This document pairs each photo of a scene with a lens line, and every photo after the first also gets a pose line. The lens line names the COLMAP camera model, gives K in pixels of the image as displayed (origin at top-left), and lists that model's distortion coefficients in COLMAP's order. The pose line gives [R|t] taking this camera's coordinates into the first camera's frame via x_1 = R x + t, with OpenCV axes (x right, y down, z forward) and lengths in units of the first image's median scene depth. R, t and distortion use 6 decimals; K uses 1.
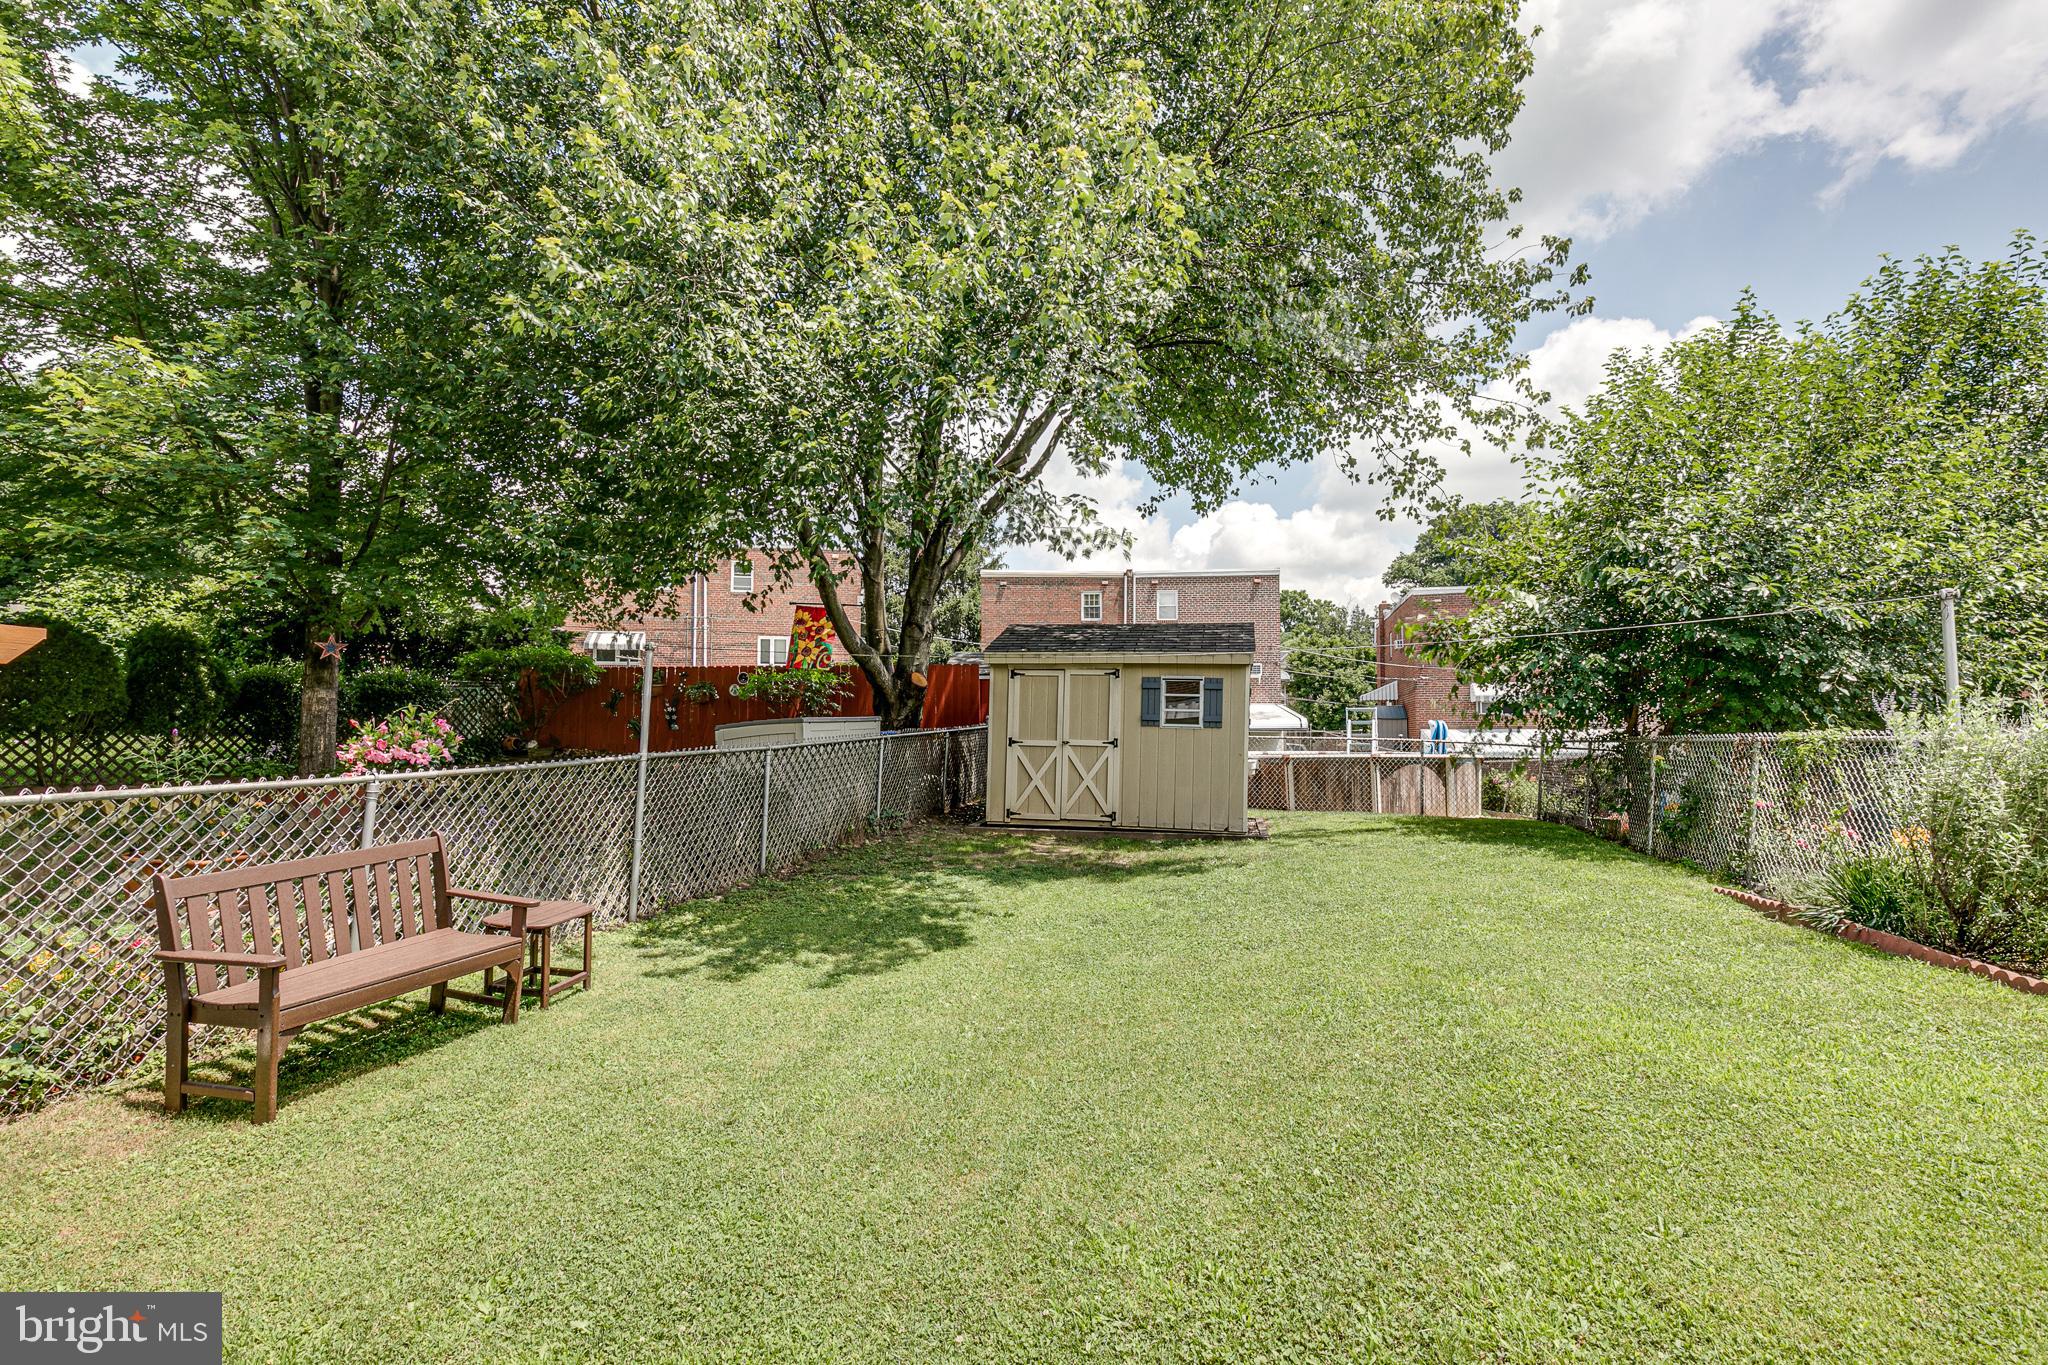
lens RADIAL K [[914.7, 0, 1024.0], [0, 914.7, 682.5], [0, 0, 1]] dist [0.000606, -0.000130]
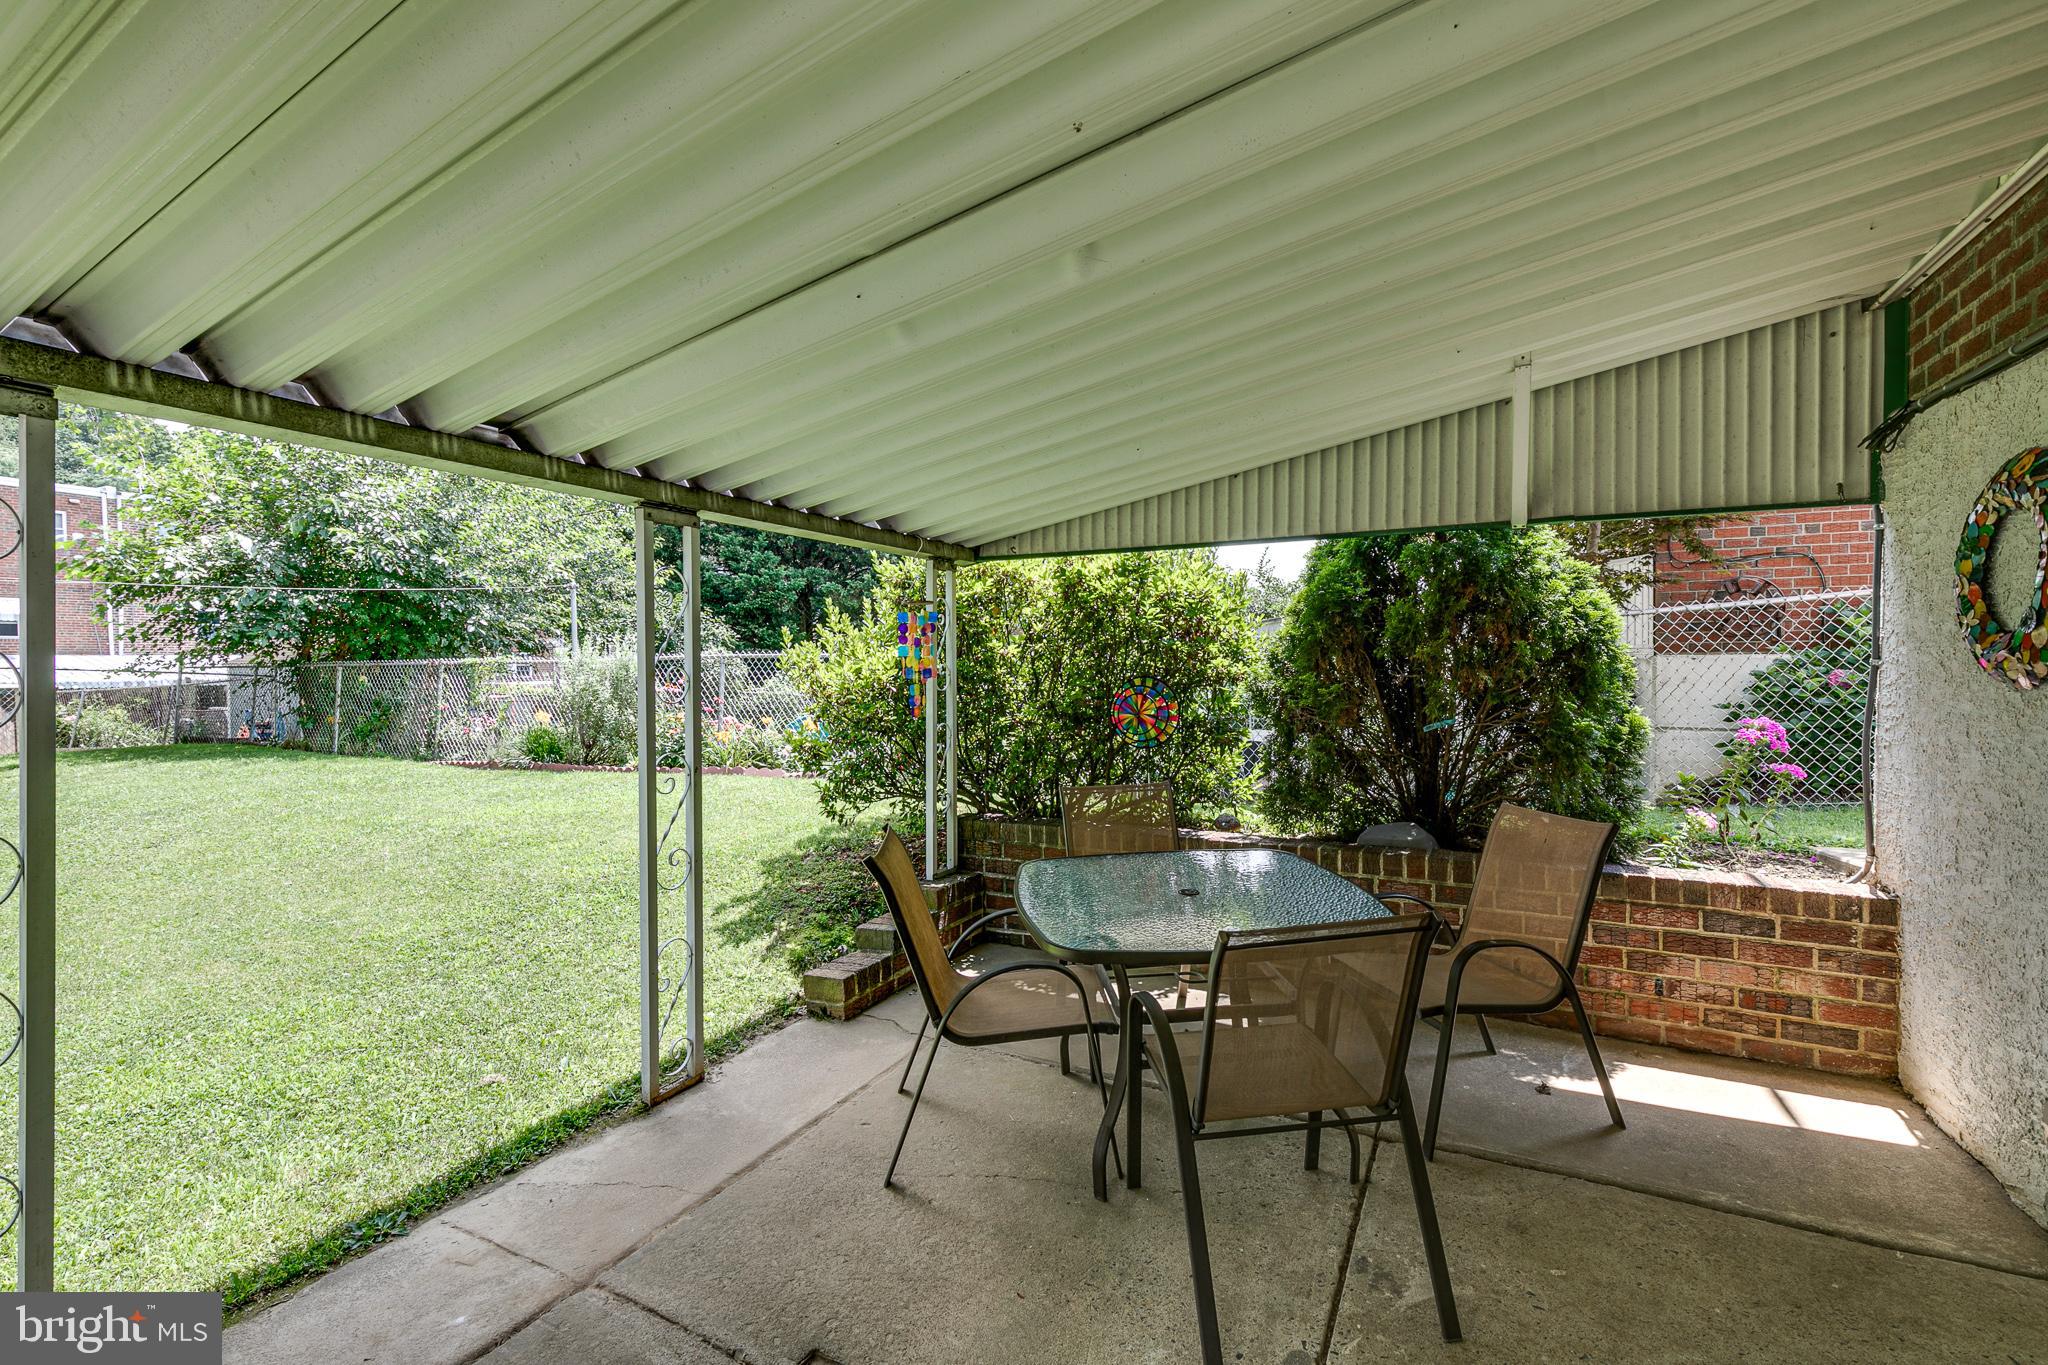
lens RADIAL K [[932.1, 0, 1023.5], [0, 932.1, 657.7], [0, 0, 1]] dist [0.004415, -0.000329]
pose [[0.176561, 0.003010, 0.984285, -0.392511], [-0.053613, 0.998540, 0.006564, -0.004876], [-0.982829, -0.053929, 0.176464, -0.144067]]
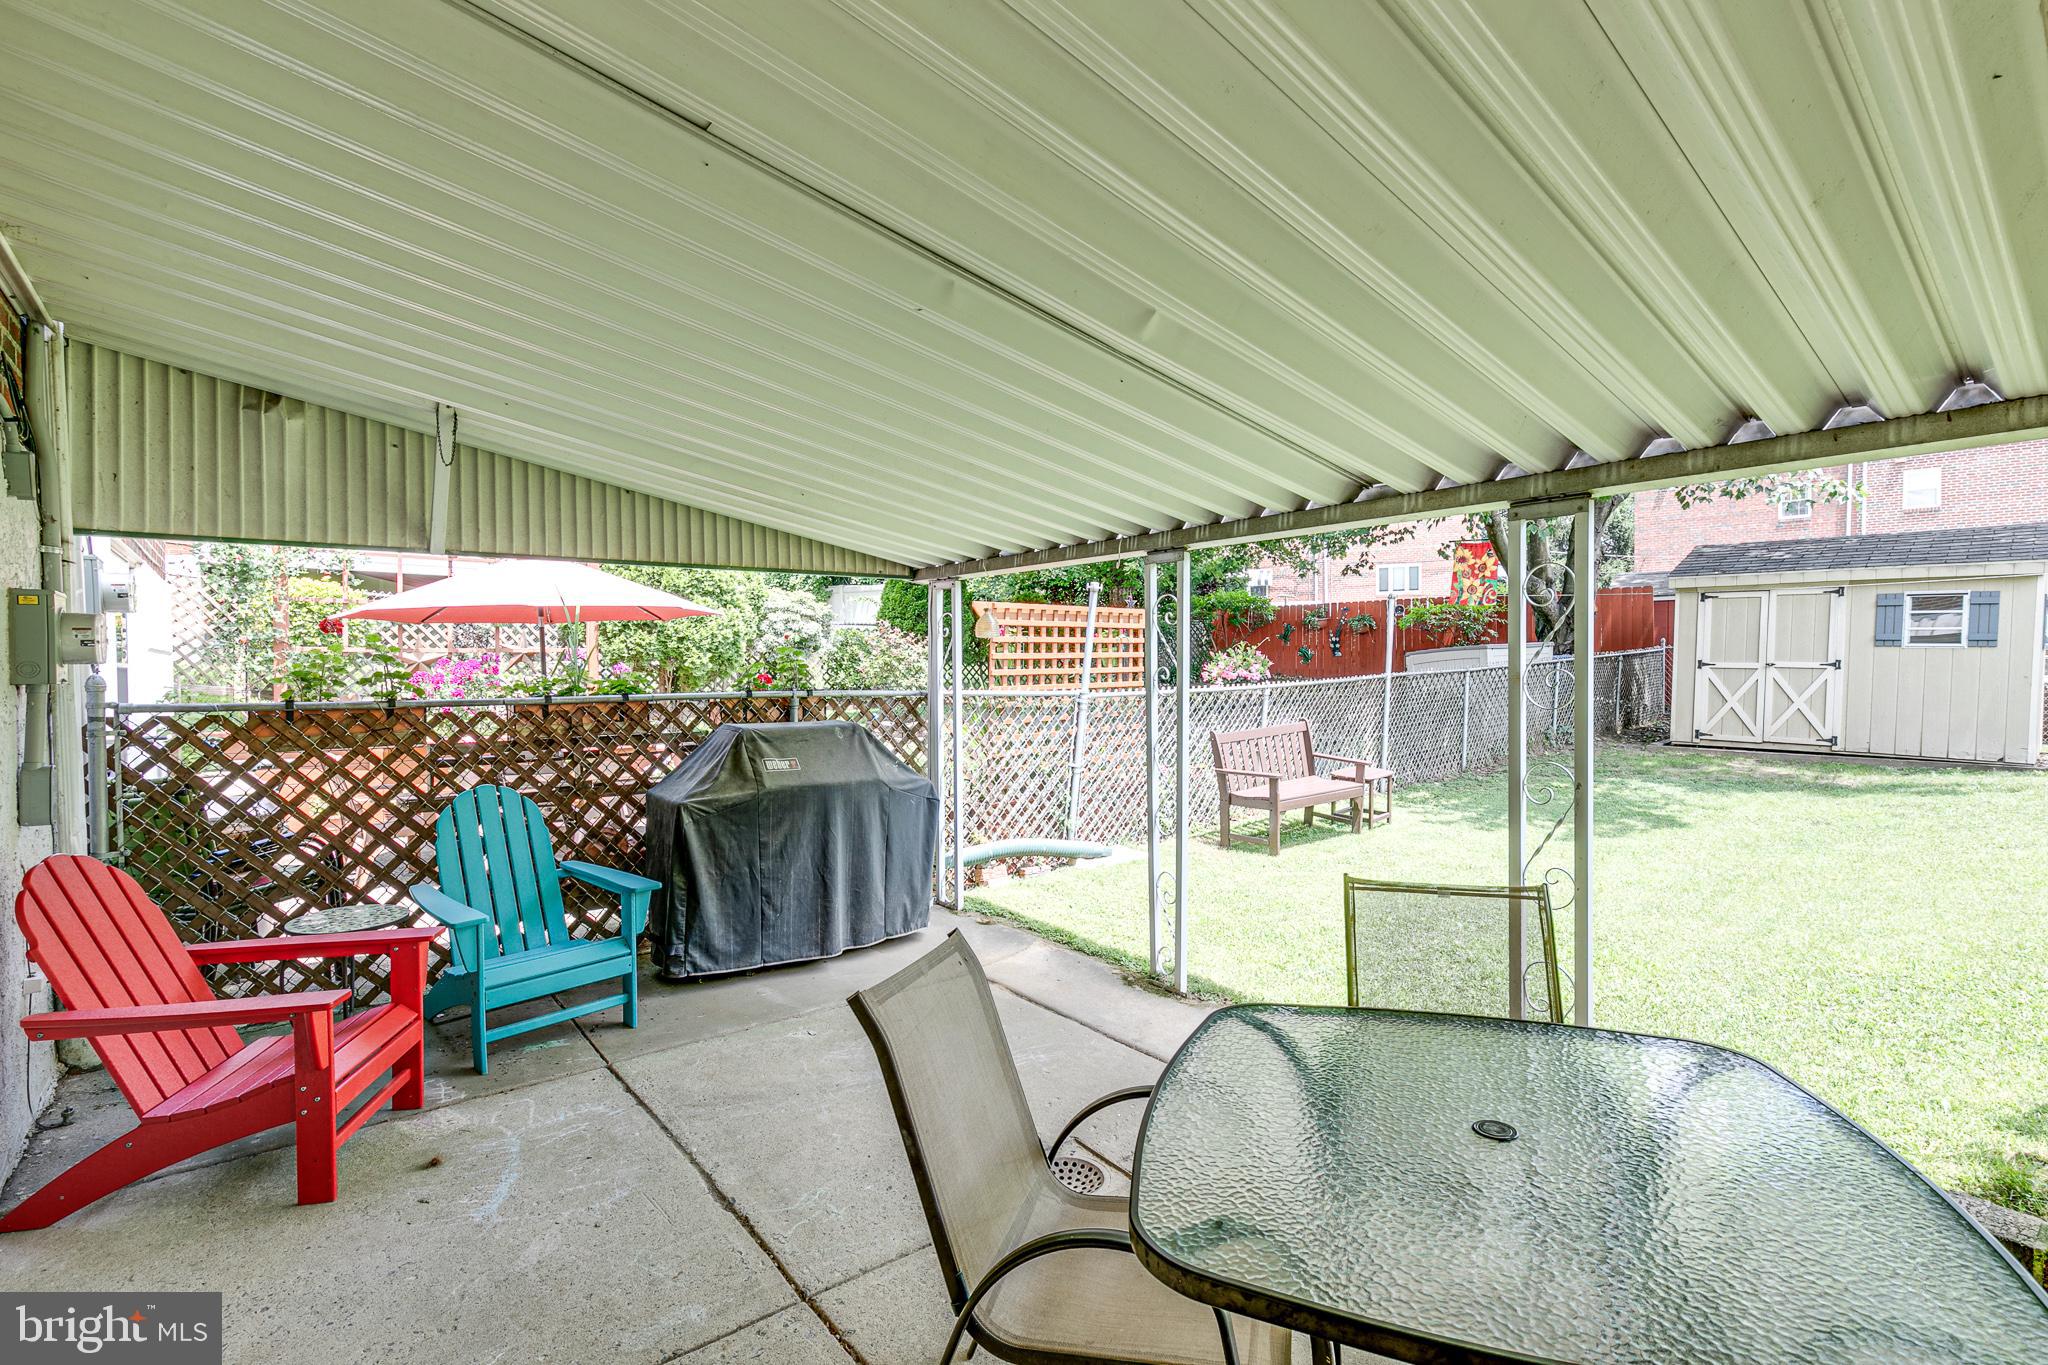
lens RADIAL K [[914.7, 0, 1024.0], [0, 914.7, 682.5], [0, 0, 1]] dist [0.000606, -0.000130]
pose [[0.814880, 0.003738, -0.579617, -0.044463], [0.042363, 0.996921, 0.065986, -0.016623], [0.578079, -0.078325, 0.812213, -0.311977]]
